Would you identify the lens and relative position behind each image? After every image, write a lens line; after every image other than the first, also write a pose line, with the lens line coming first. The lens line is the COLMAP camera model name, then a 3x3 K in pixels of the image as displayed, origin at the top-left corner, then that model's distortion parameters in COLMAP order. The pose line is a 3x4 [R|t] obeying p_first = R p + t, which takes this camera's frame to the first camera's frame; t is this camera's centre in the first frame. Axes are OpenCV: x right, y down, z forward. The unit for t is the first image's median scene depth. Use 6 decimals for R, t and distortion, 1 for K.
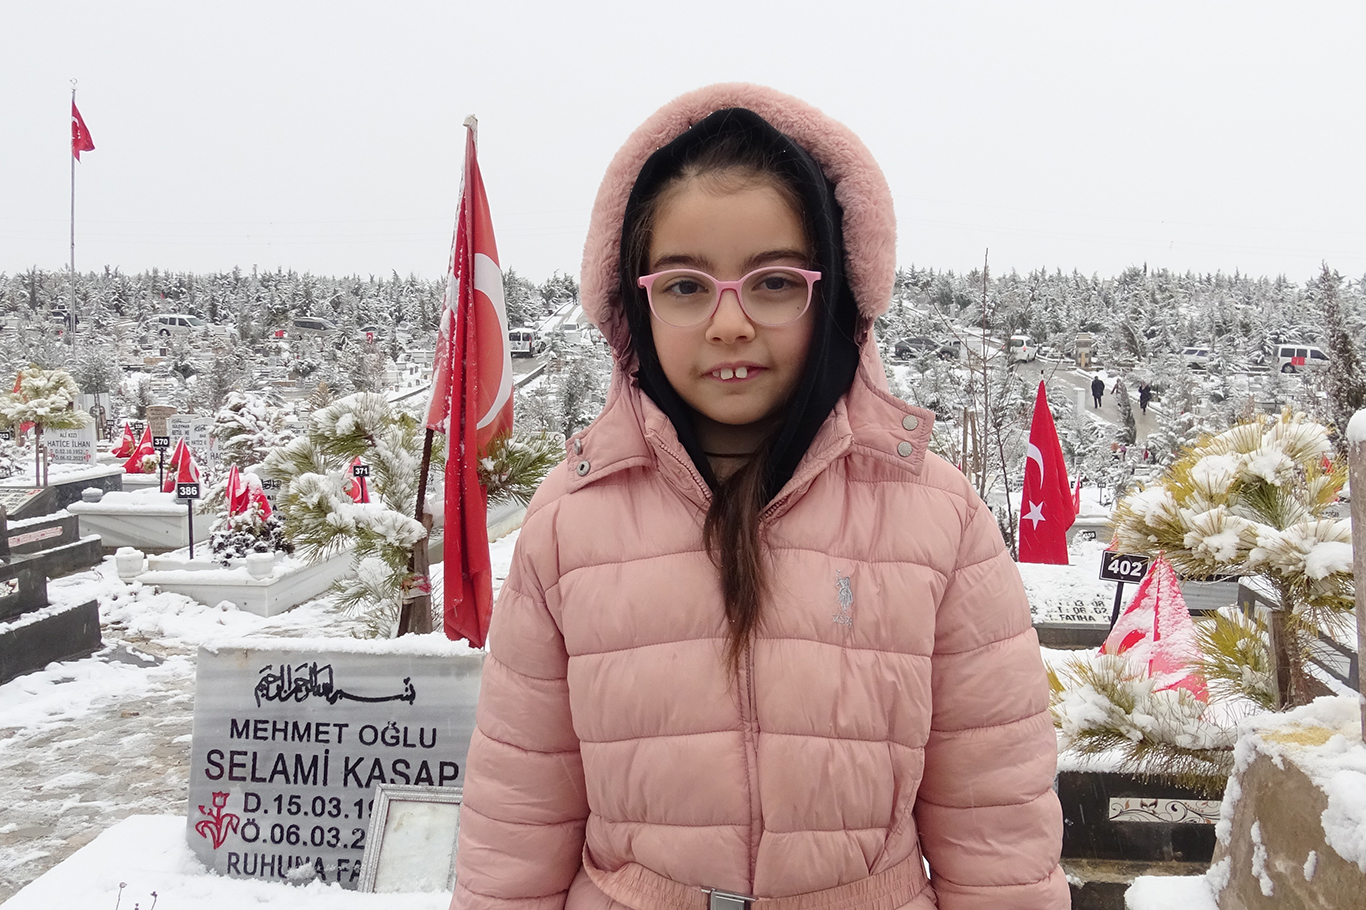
lens RADIAL K [[1165.7, 0, 682.6], [0, 1165.7, 458.3], [0, 0, 1]] dist [-0.007977, 0.008796]
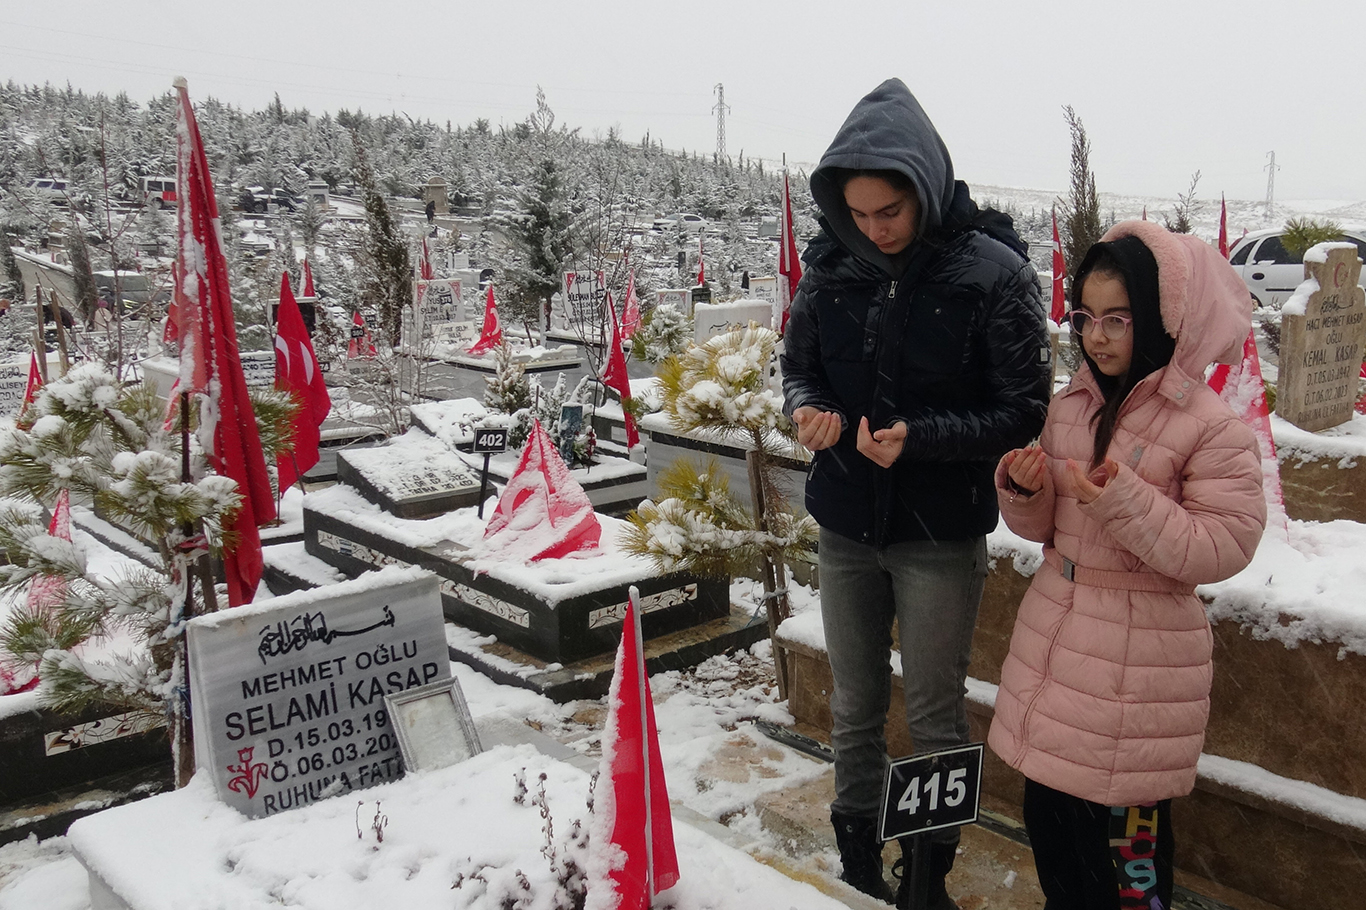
lens RADIAL K [[1354.1, 0, 683.4], [0, 1354.1, 452.6], [0, 0, 1]] dist [0.014335, 0.000000]
pose [[0.659025, -0.141817, 0.738630, -1.031559], [0.063426, 0.989043, 0.133306, -0.132338], [-0.749442, -0.041004, 0.660799, -0.140290]]
